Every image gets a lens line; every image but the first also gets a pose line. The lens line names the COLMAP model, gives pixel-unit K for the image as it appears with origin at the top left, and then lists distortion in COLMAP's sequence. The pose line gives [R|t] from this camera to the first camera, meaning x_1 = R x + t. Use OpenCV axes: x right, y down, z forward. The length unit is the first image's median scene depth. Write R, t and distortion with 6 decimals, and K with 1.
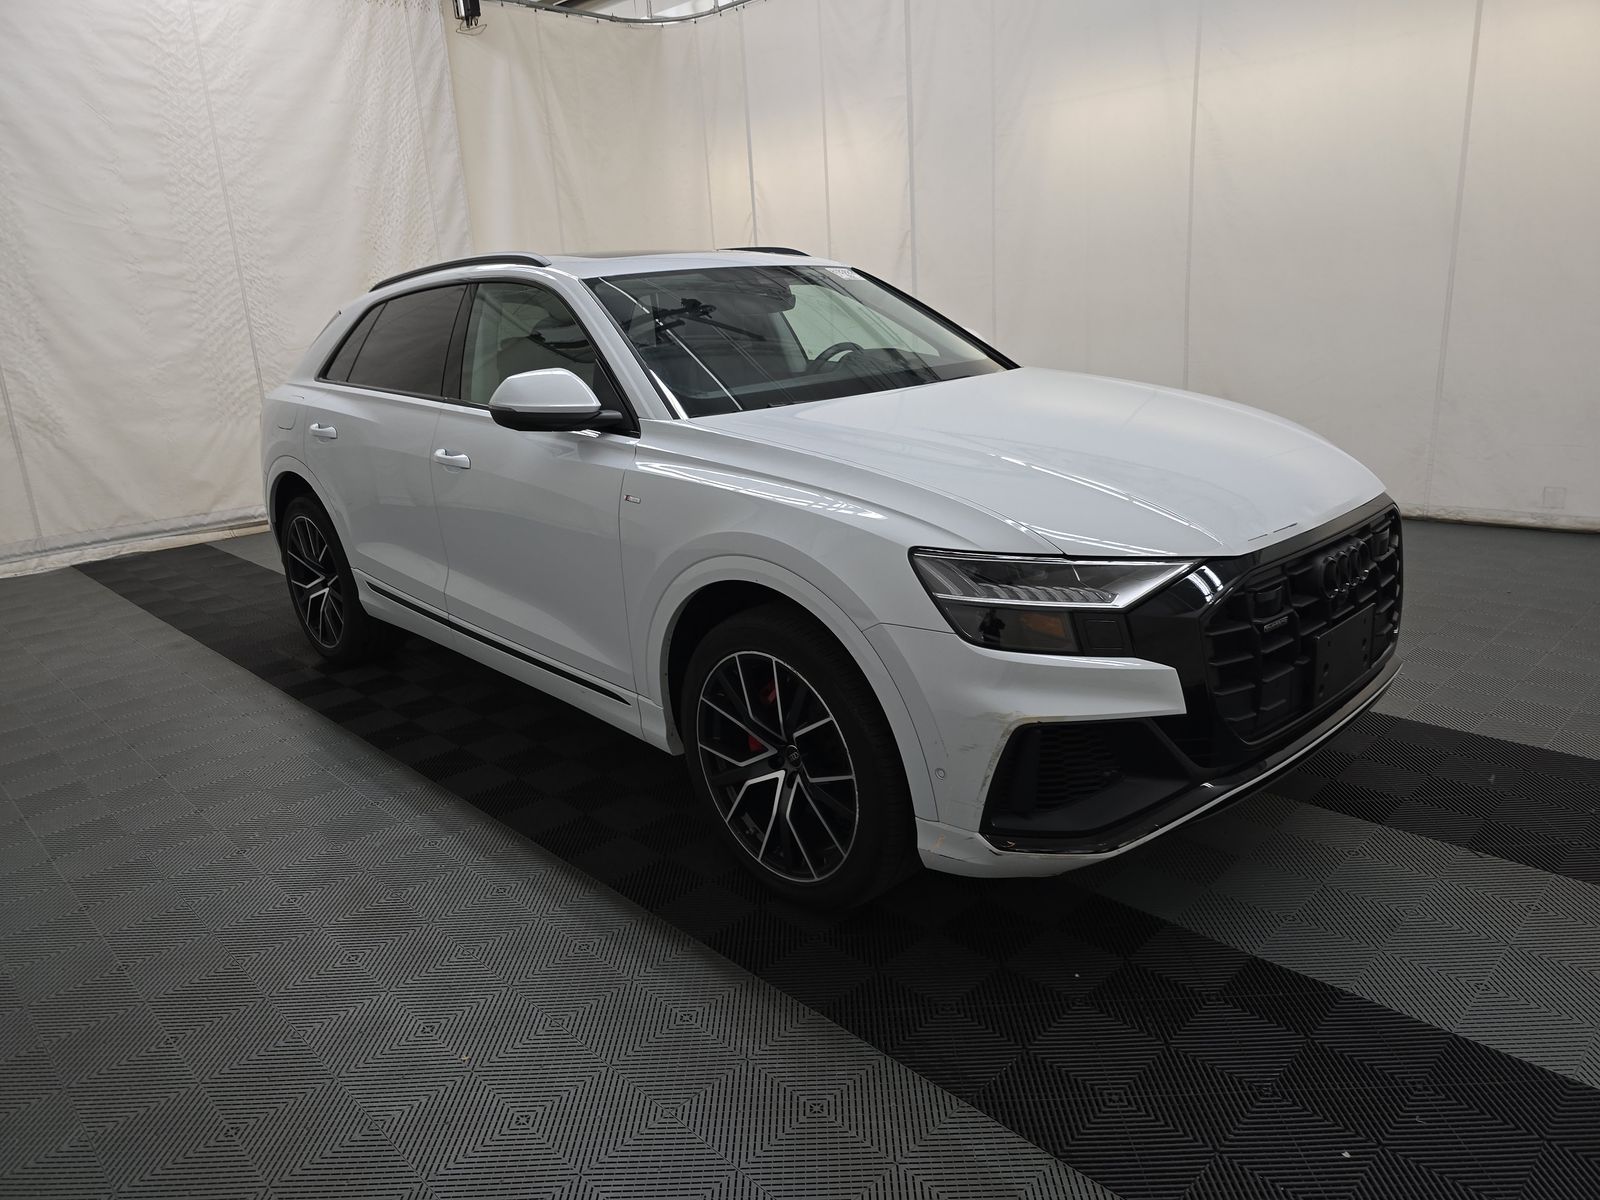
lens RADIAL K [[1068.8, 0, 798.3], [0, 1068.8, 598.6], [0, 0, 1]] dist [0.030103, -0.028602]
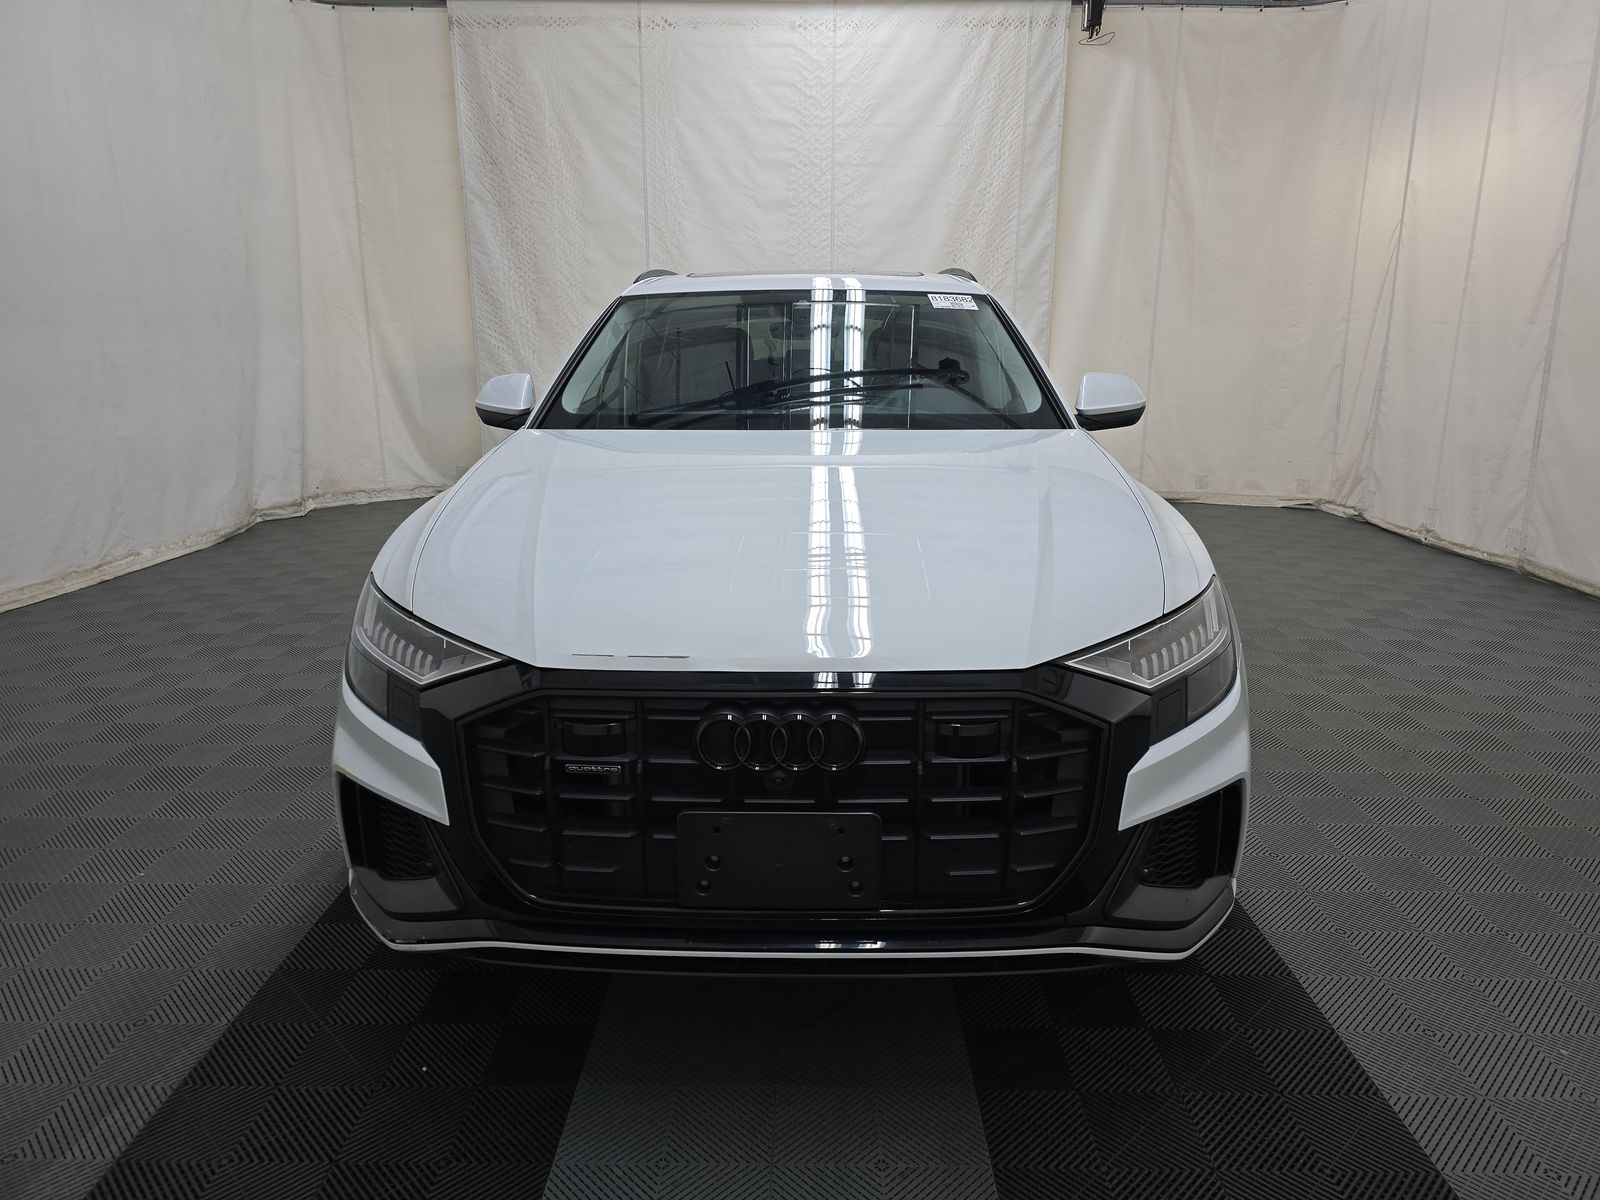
lens RADIAL K [[1068.8, 0, 797.6], [0, 1068.8, 601.2], [0, 0, 1]] dist [0.030103, -0.028602]
pose [[0.702542, 0.226991, -0.674470, 0.316924], [-0.230965, 0.969189, 0.085599, -0.058421], [0.673119, 0.095642, 0.733323, 0.160546]]
